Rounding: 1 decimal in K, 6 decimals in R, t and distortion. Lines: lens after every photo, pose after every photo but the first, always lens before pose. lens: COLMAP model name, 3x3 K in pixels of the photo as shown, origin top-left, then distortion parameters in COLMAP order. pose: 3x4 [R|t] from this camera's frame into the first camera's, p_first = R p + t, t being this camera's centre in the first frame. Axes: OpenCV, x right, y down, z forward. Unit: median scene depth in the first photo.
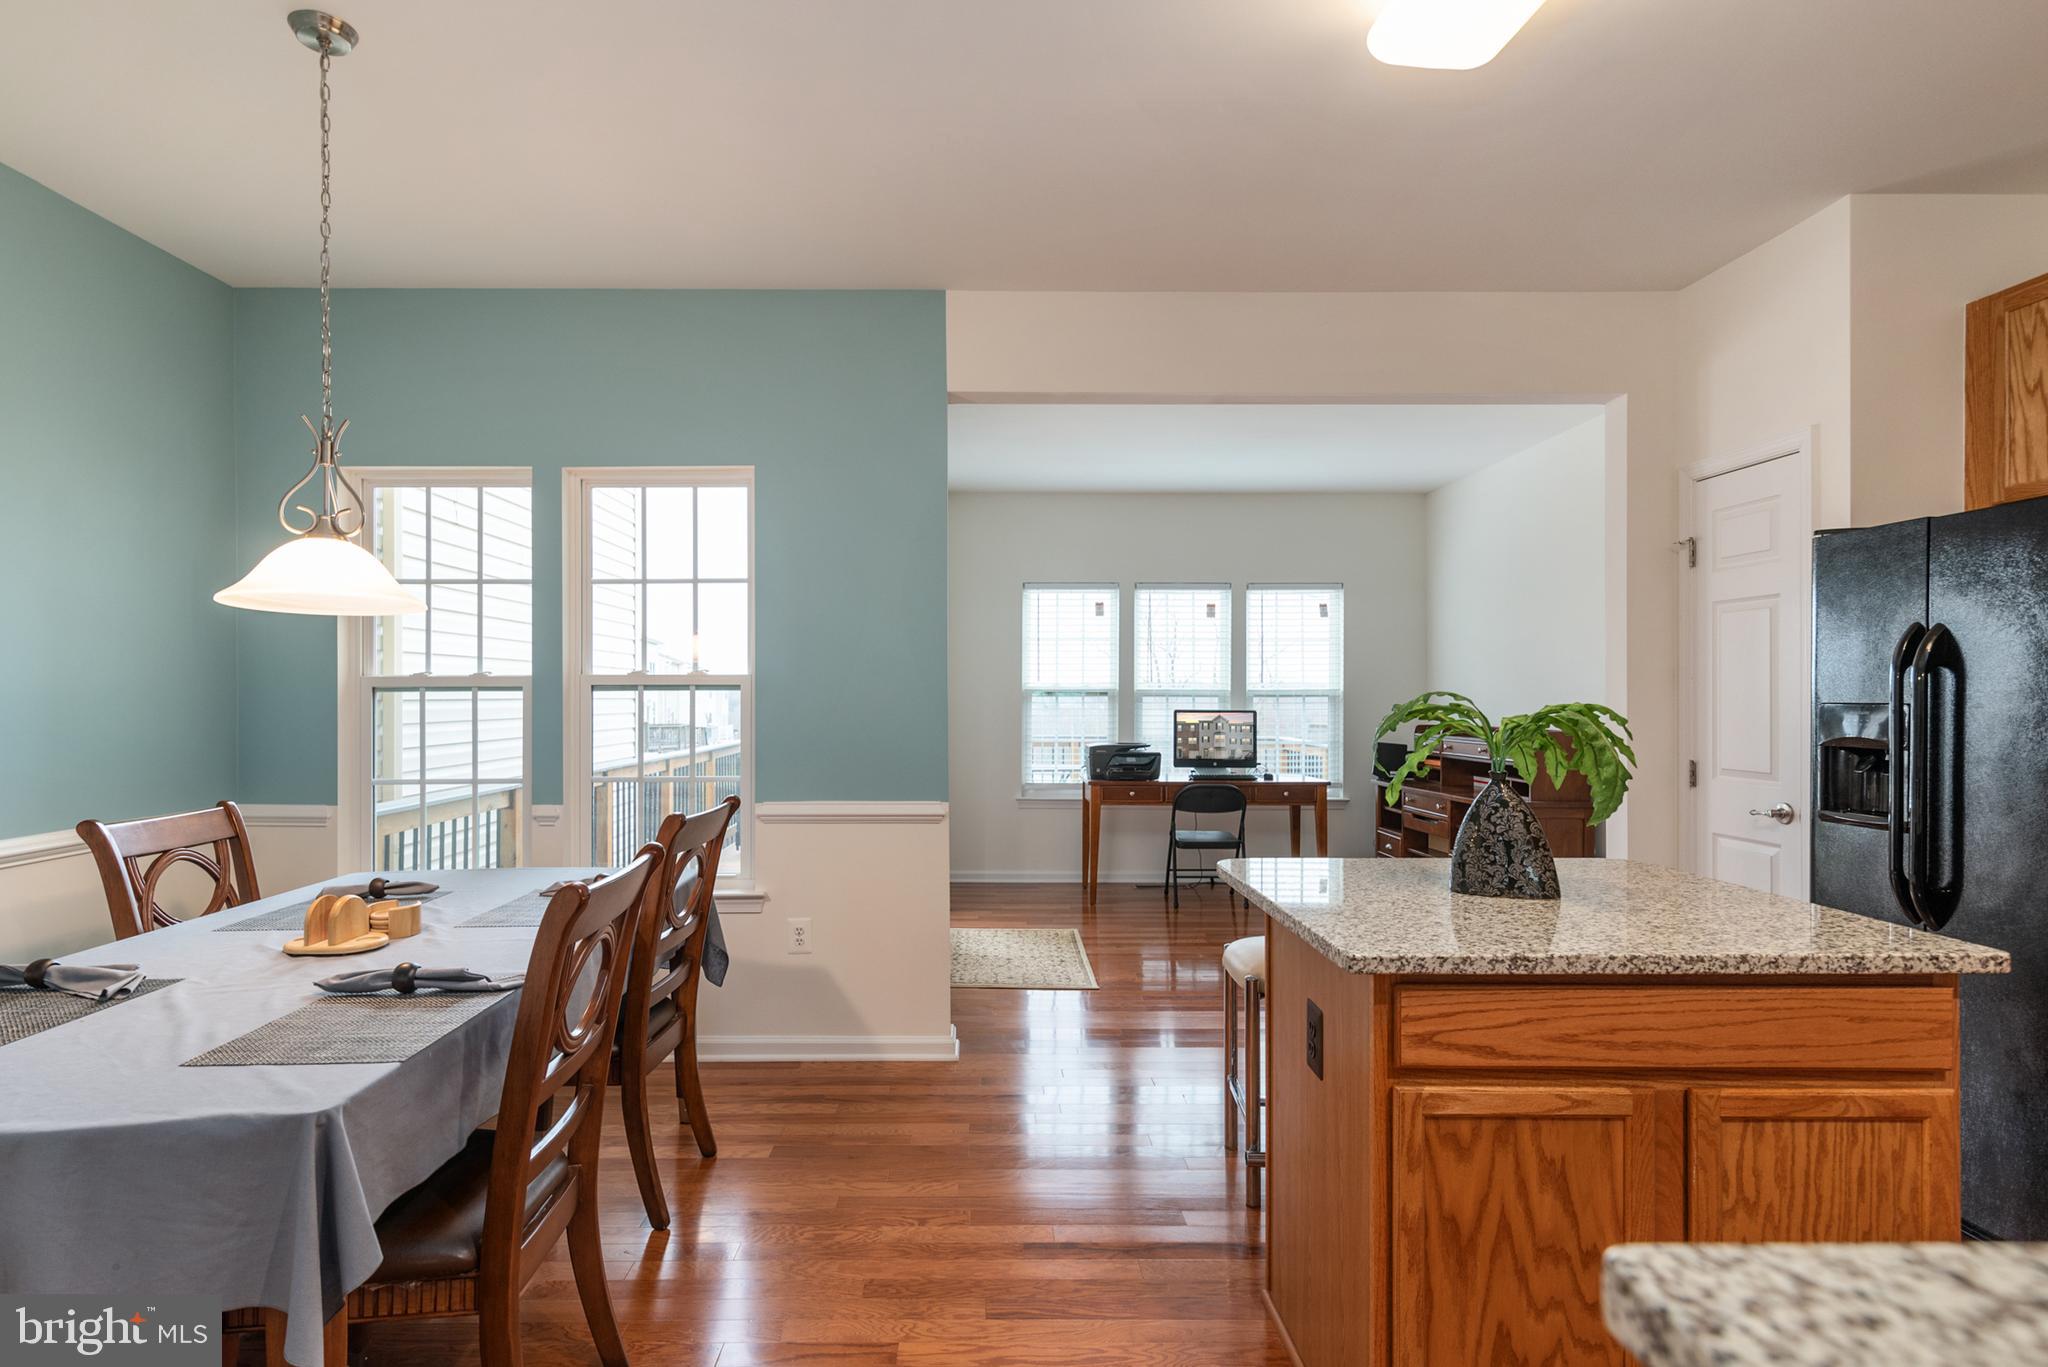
lens RADIAL K [[1027.4, 0, 981.4], [0, 1027.4, 697.5], [0, 0, 1]] dist [0.005242, -0.002571]
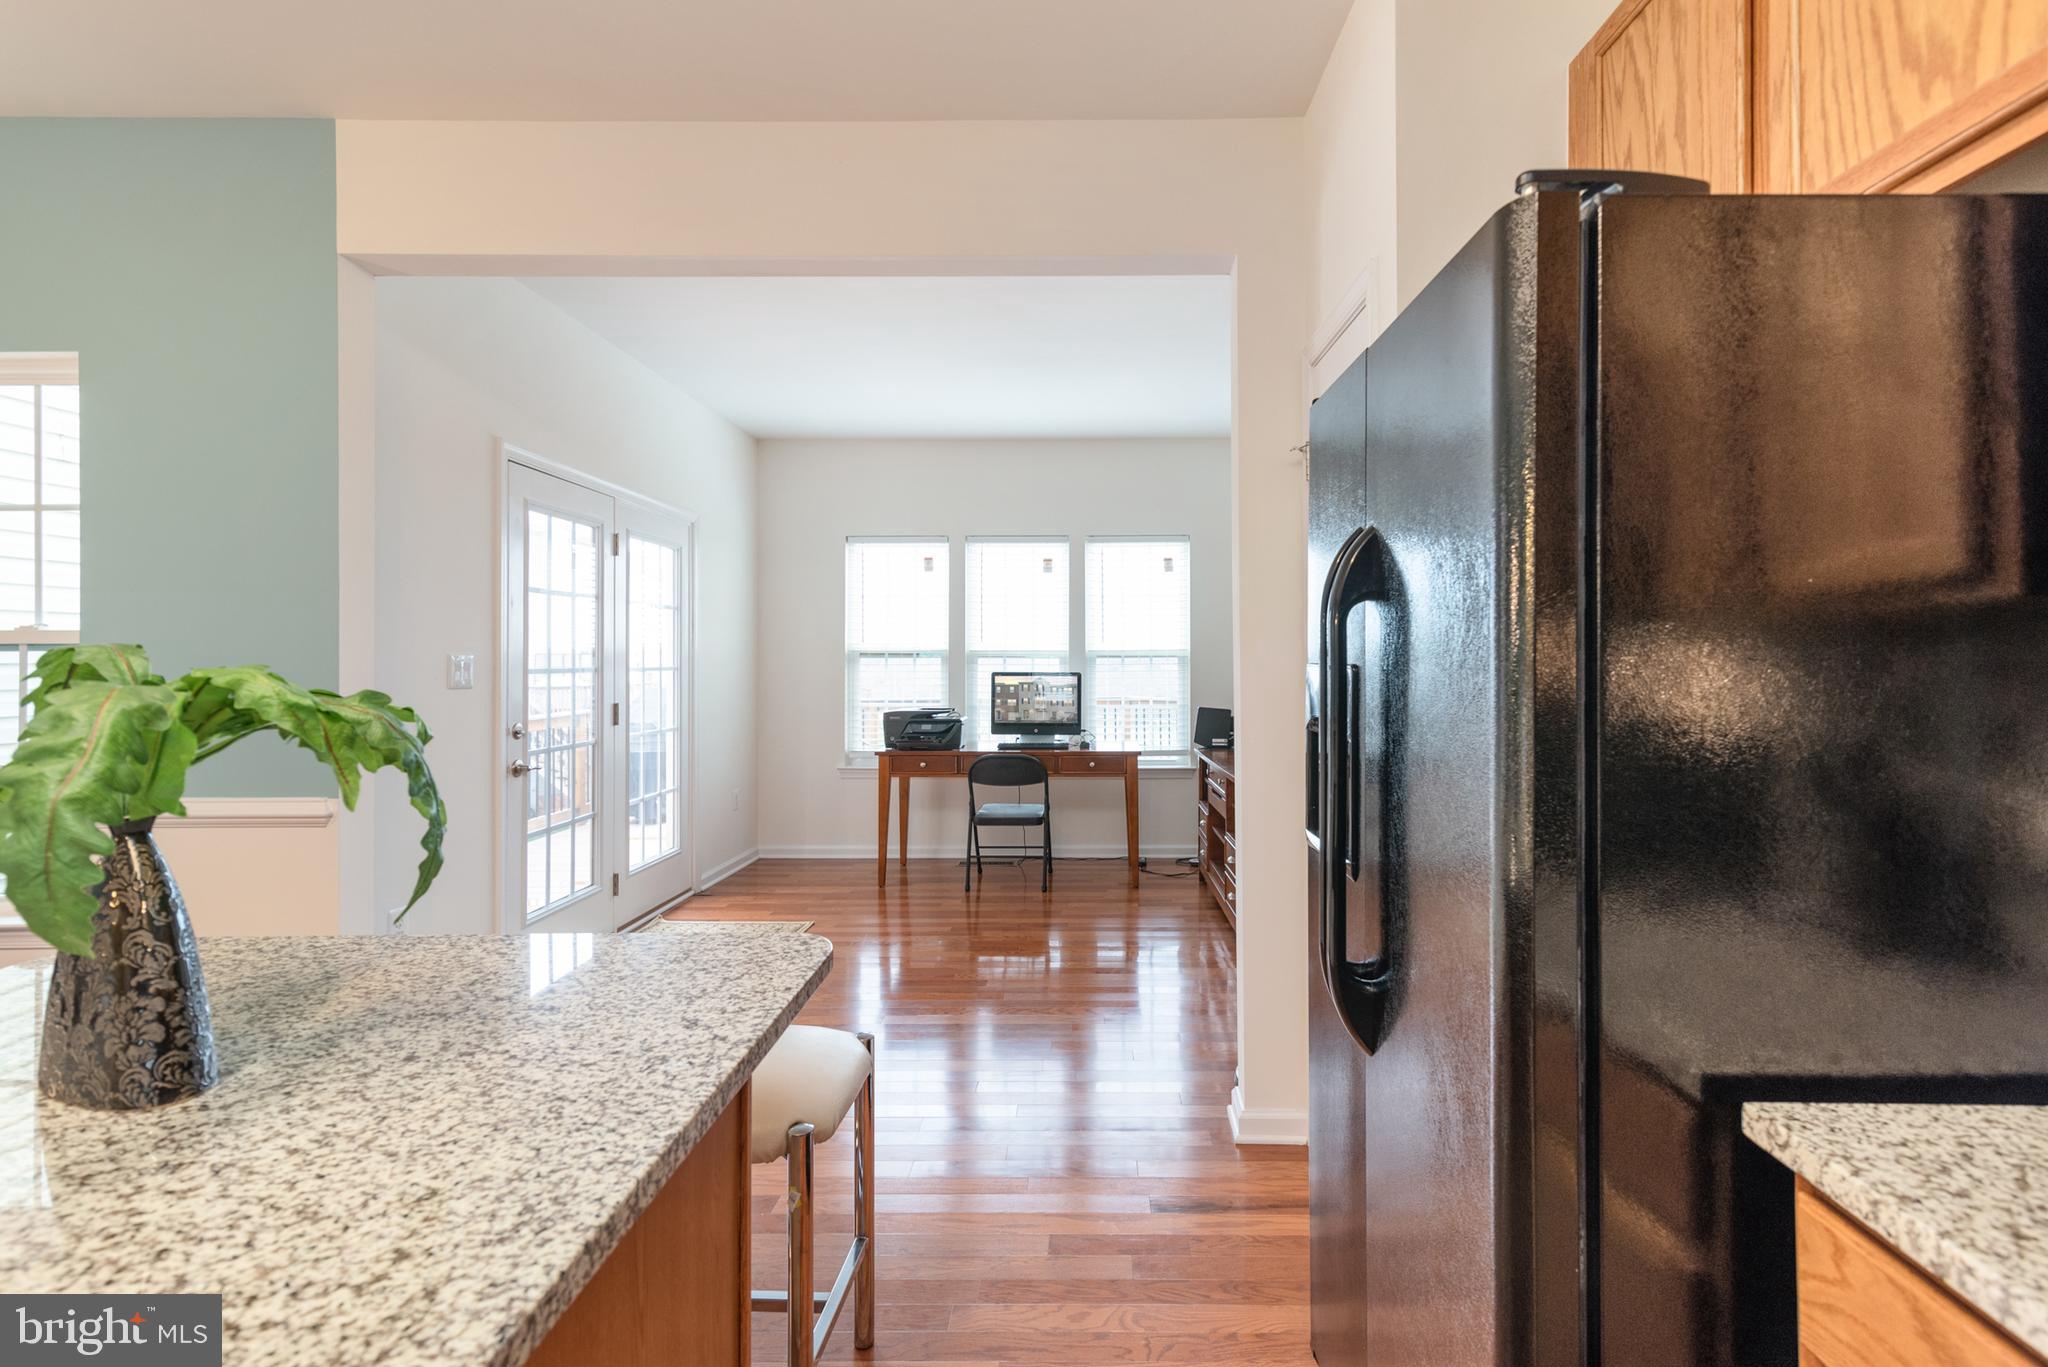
lens RADIAL K [[938.1, 0, 1062.9], [0, 938.1, 655.4], [0, 0, 1]] dist [0.019193, -0.002599]
pose [[0.999993, -0.002662, -0.002525, 0.273409], [0.002652, 0.999989, -0.003816, 0.000677], [0.002535, 0.003809, 0.999990, 0.166799]]
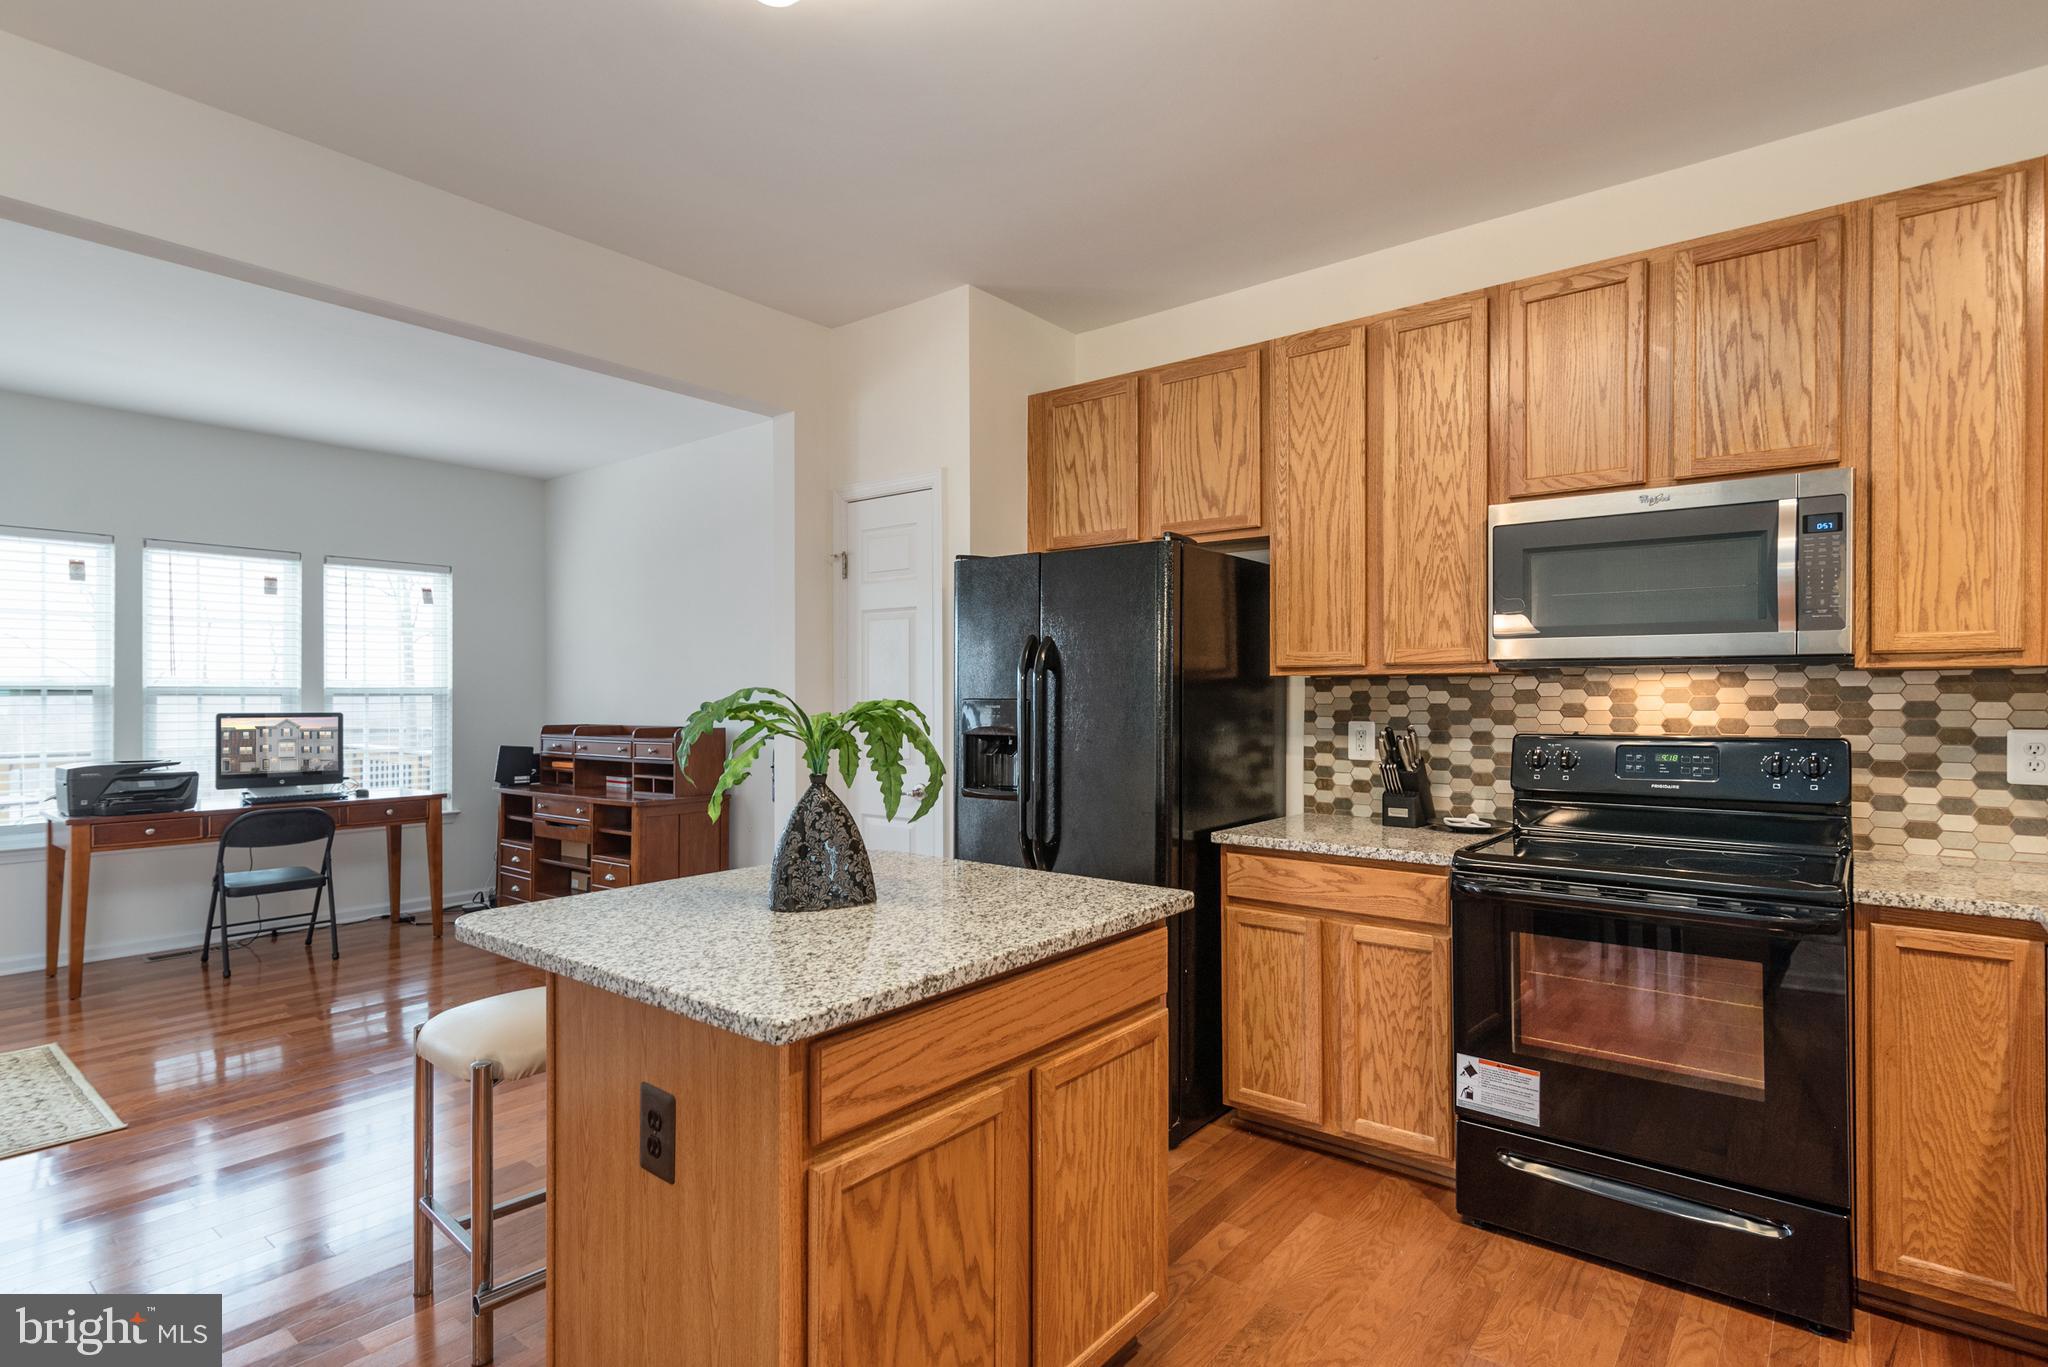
lens RADIAL K [[1027.4, 0, 1017.7], [0, 1027.4, 691.4], [0, 0, 1]] dist [0.005242, -0.002571]
pose [[0.630441, 0.002004, 0.776234, -0.029486], [0.002115, 0.999989, -0.004300, 0.000637], [-0.776234, 0.004353, 0.630430, 0.079969]]
